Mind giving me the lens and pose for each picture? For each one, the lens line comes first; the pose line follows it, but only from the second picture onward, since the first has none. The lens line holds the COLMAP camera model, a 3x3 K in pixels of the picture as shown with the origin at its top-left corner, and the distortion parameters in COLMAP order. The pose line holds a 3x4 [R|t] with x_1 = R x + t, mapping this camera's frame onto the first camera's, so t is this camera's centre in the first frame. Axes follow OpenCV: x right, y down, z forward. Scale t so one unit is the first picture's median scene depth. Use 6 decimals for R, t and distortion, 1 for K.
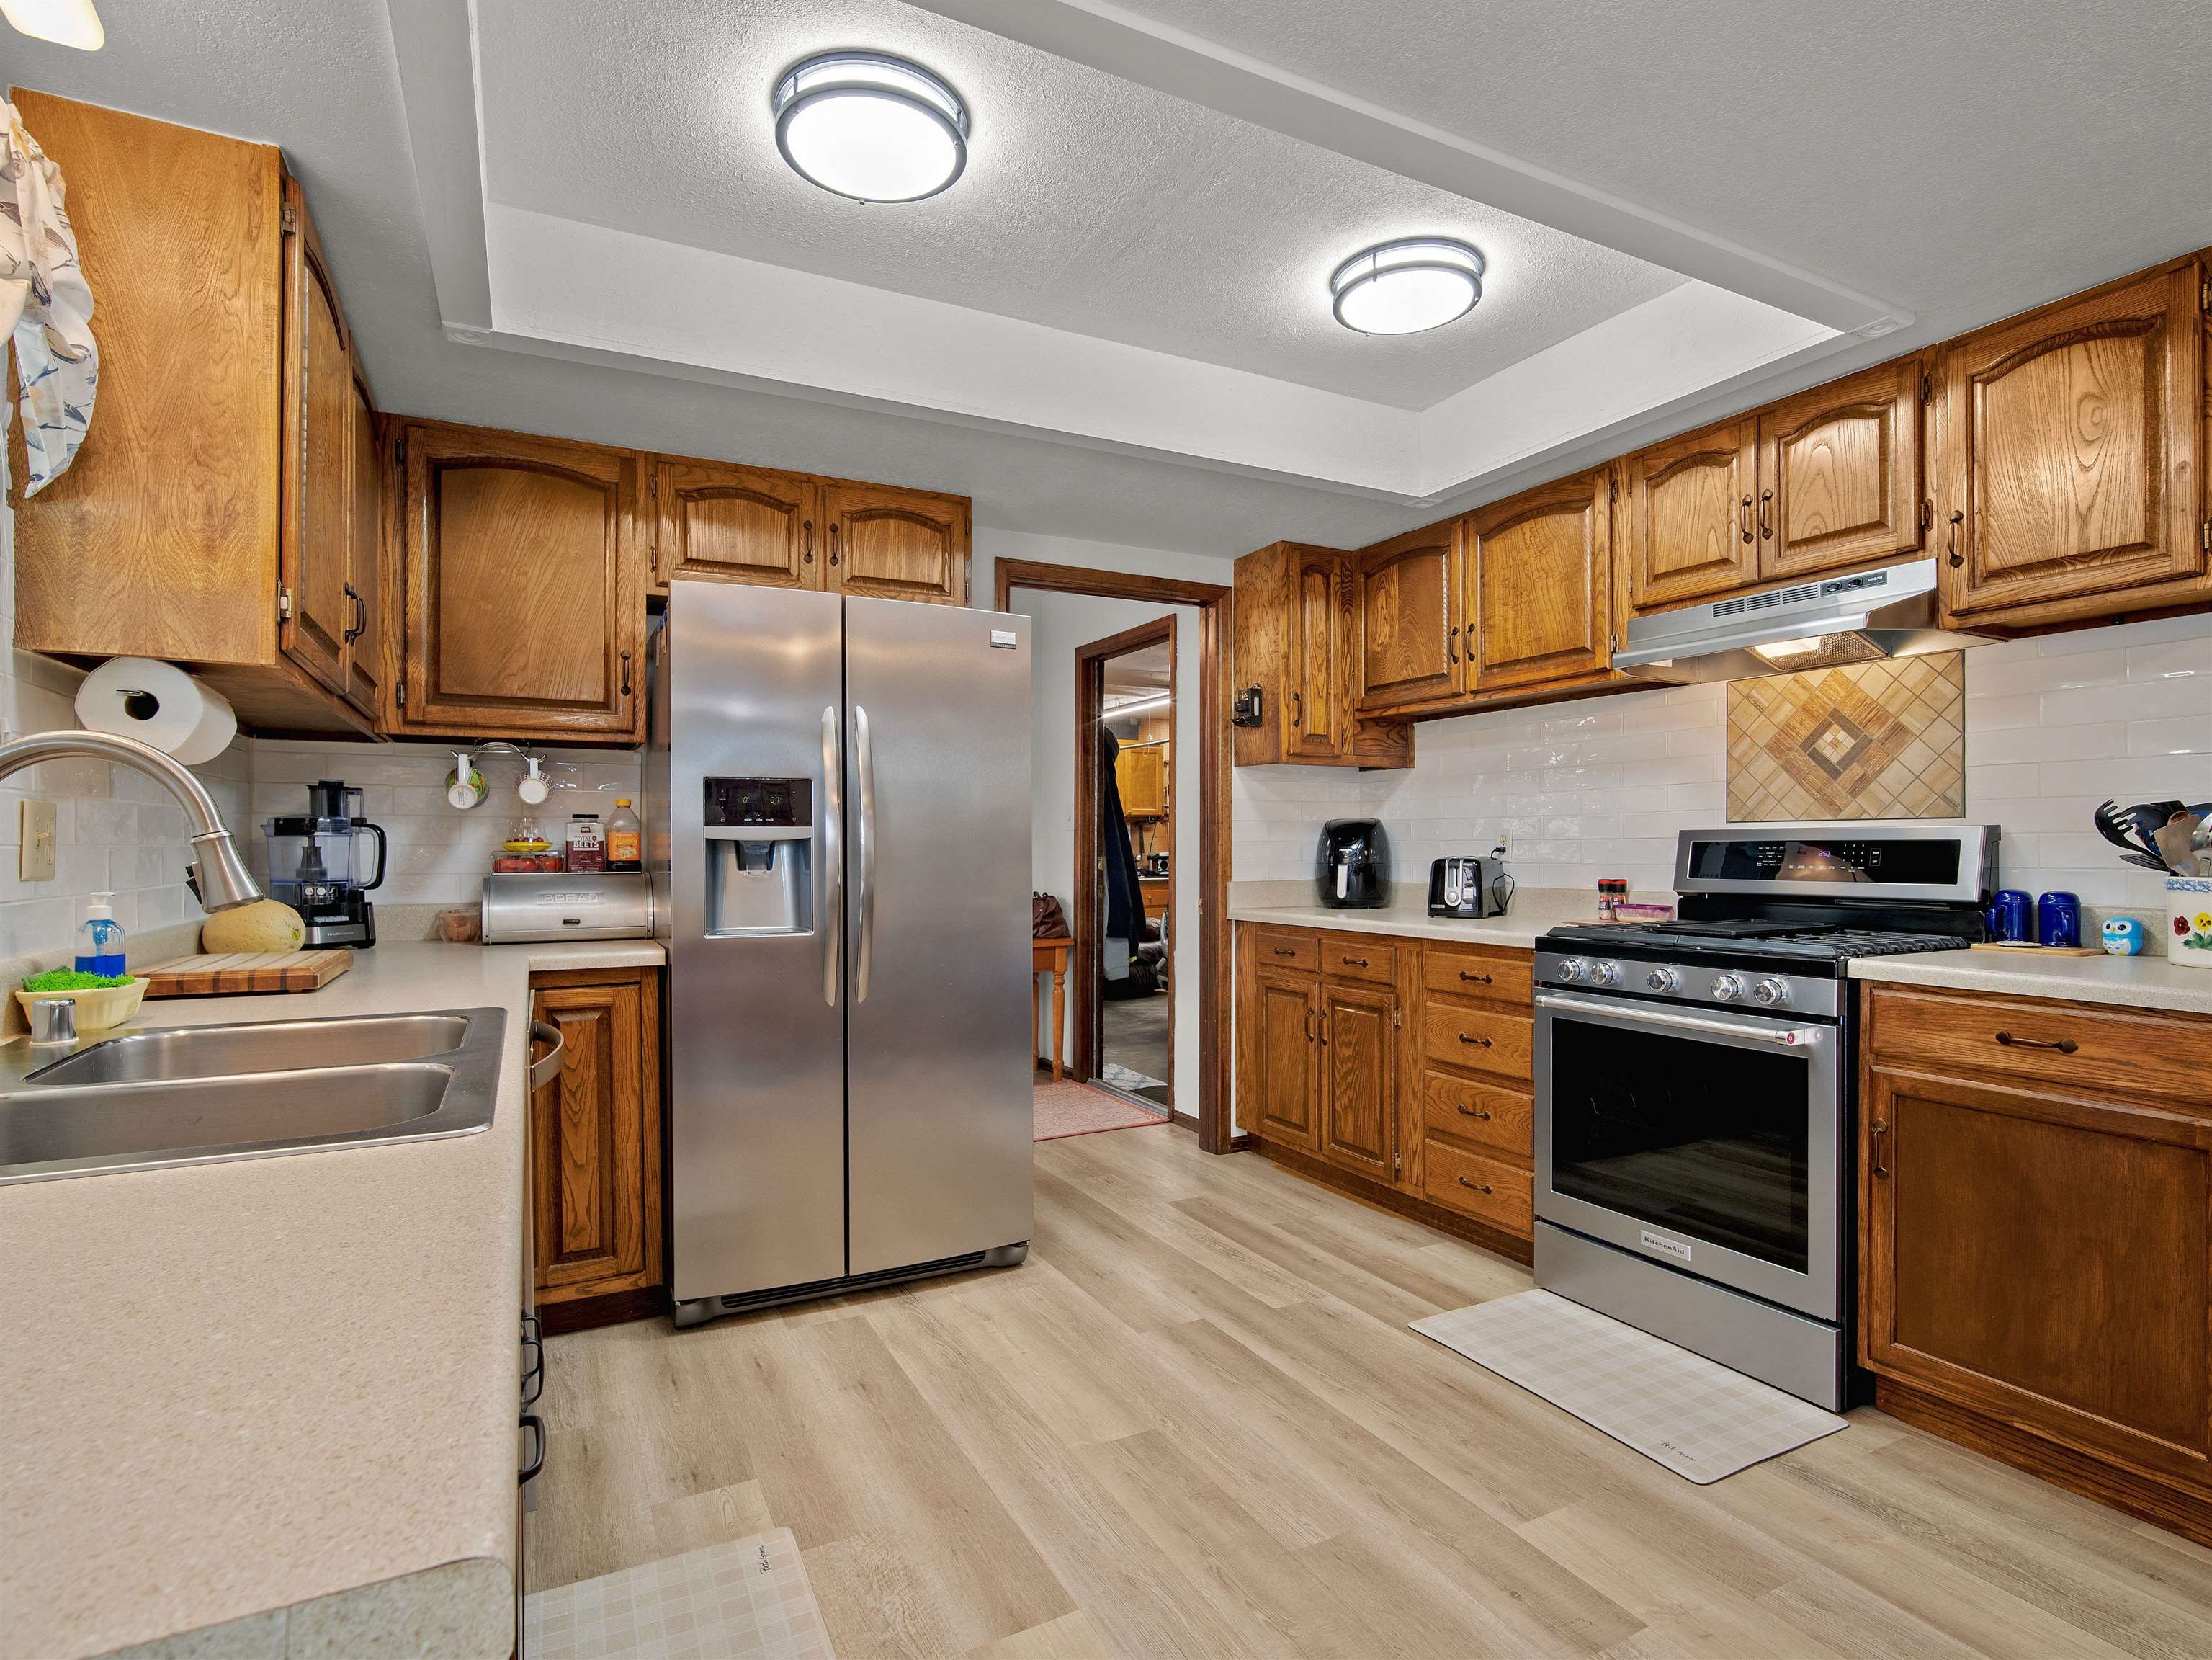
lens RADIAL K [[1115.3, 0, 1090.9], [0, 1115.3, 848.6], [0, 0, 1]] dist [-0.010012, 0.001003]
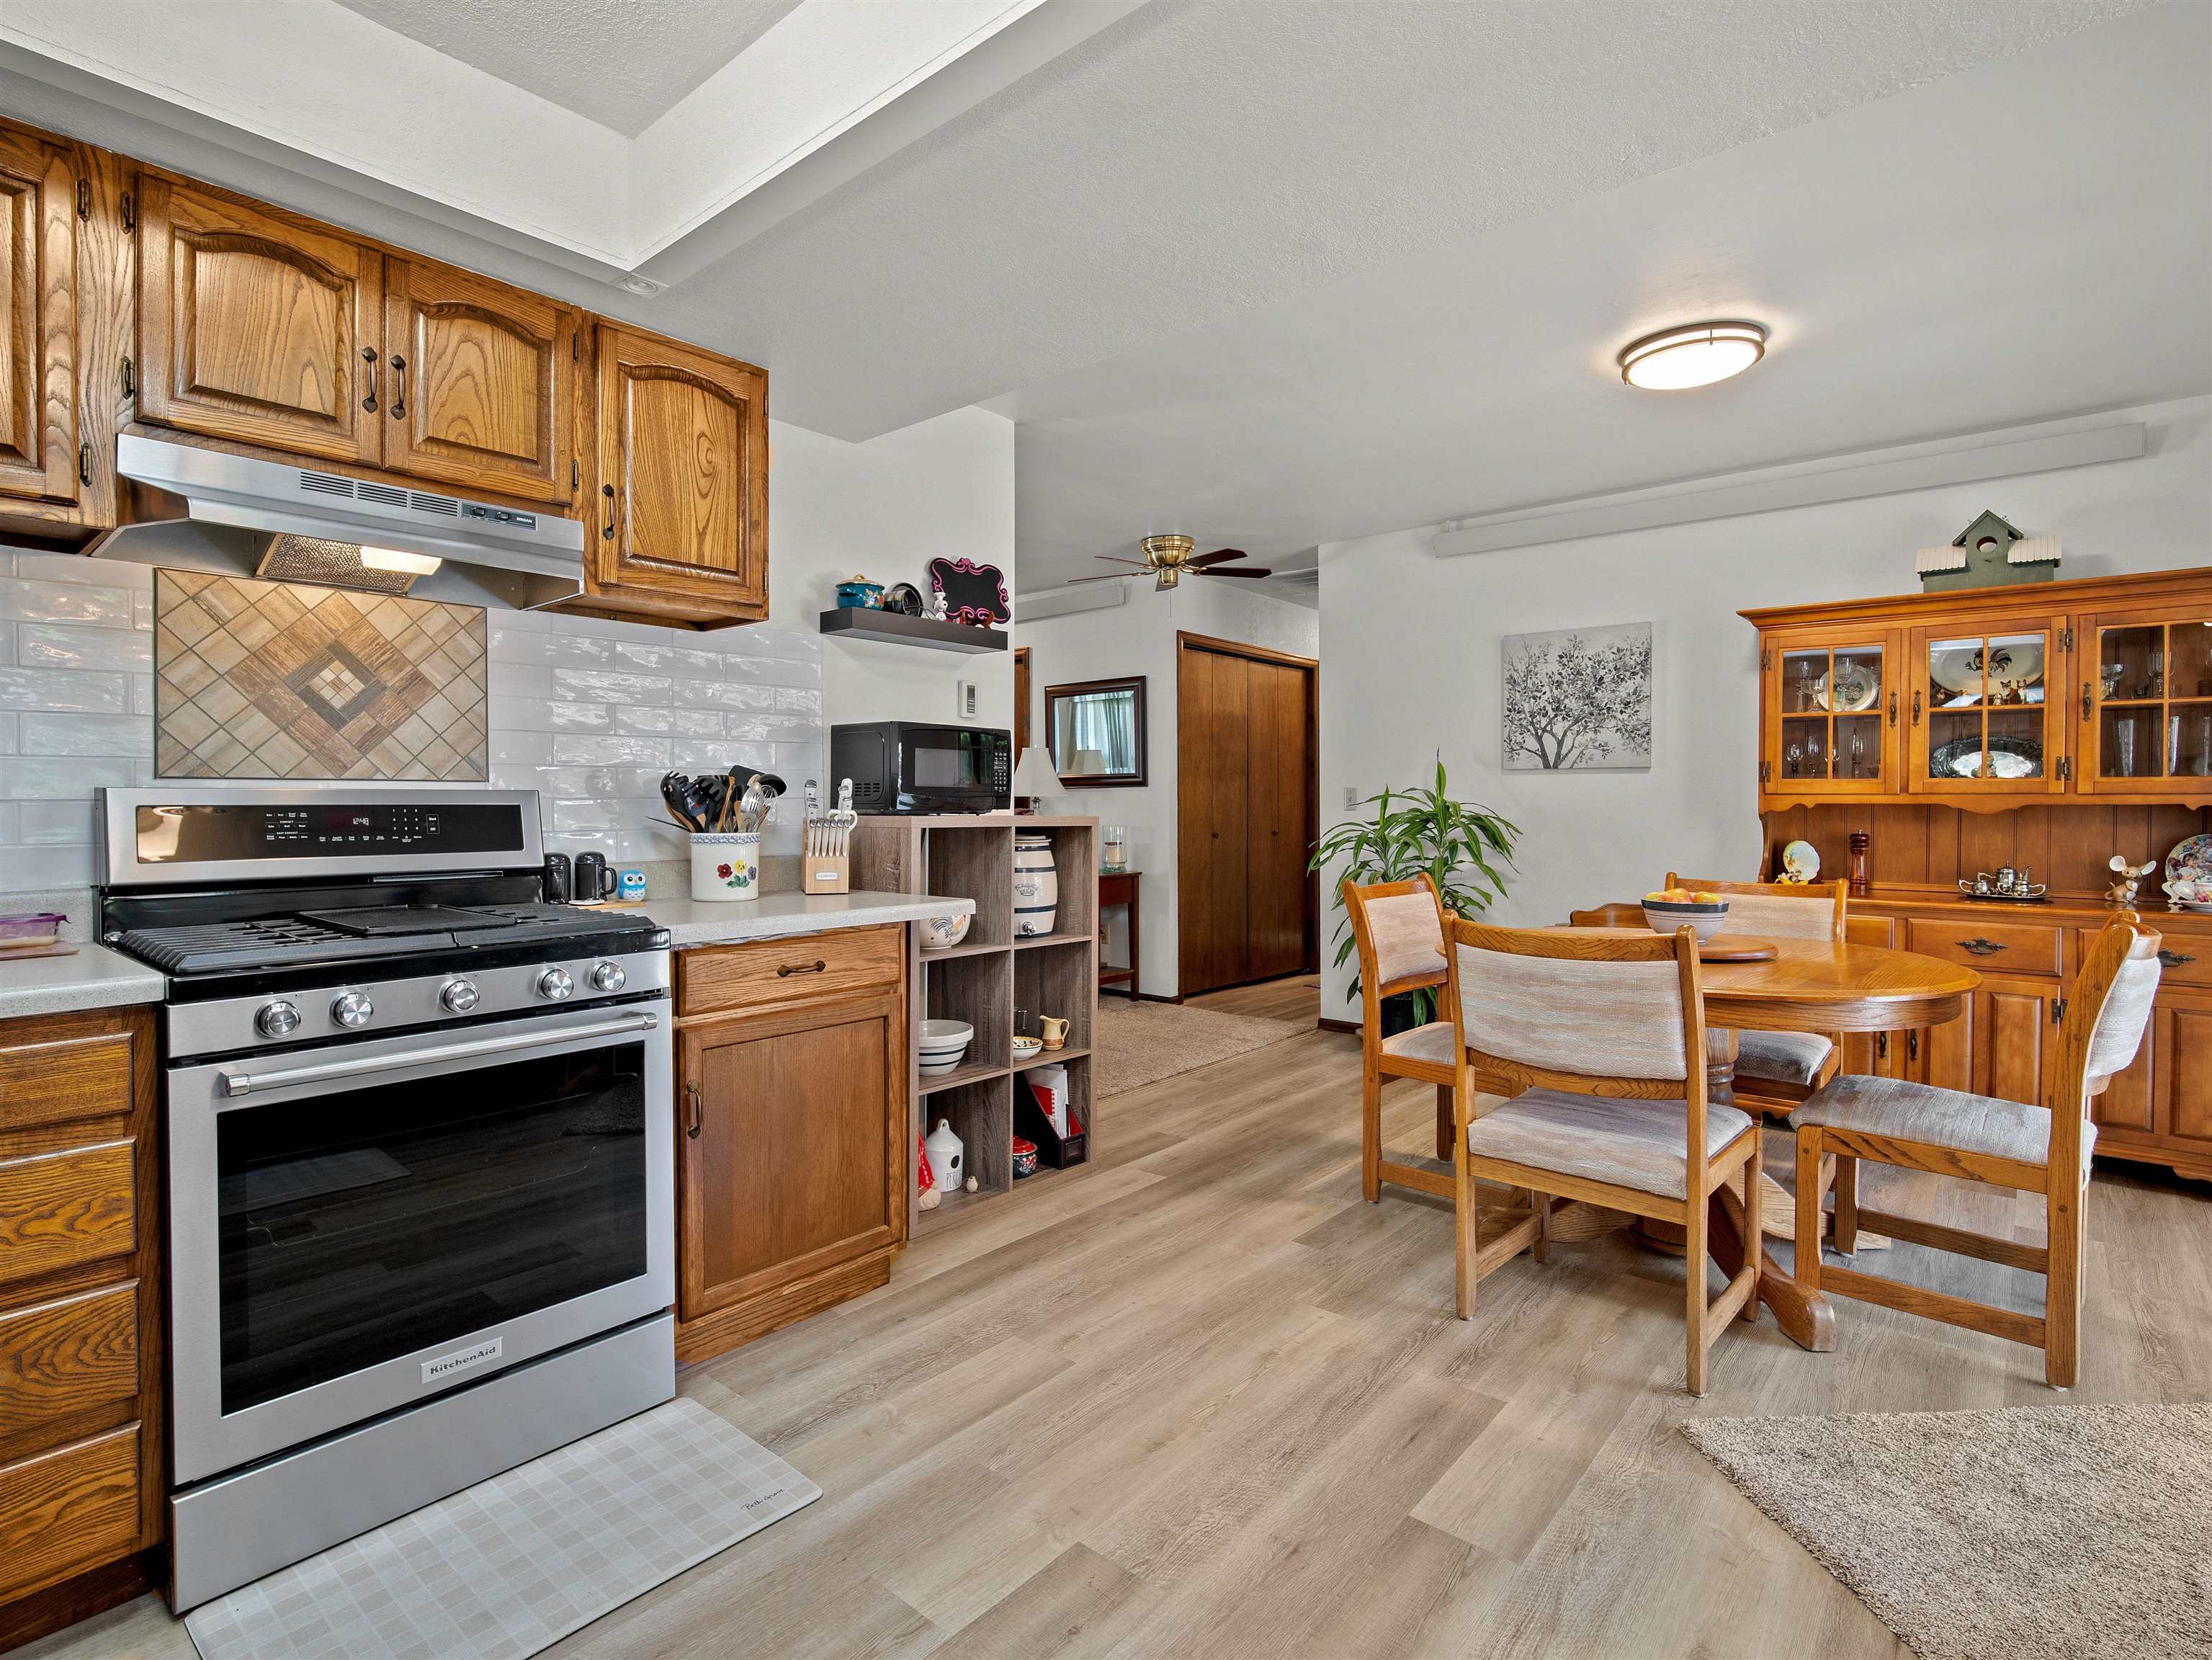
lens RADIAL K [[1115.3, 0, 1125.3], [0, 1115.3, 800.8], [0, 0, 1]] dist [-0.010012, 0.001003]
pose [[-0.391409, 0.008387, 0.920179, -0.304488], [0.009202, 0.999944, -0.005200, -0.001205], [-0.920171, 0.006432, -0.391464, 0.828156]]
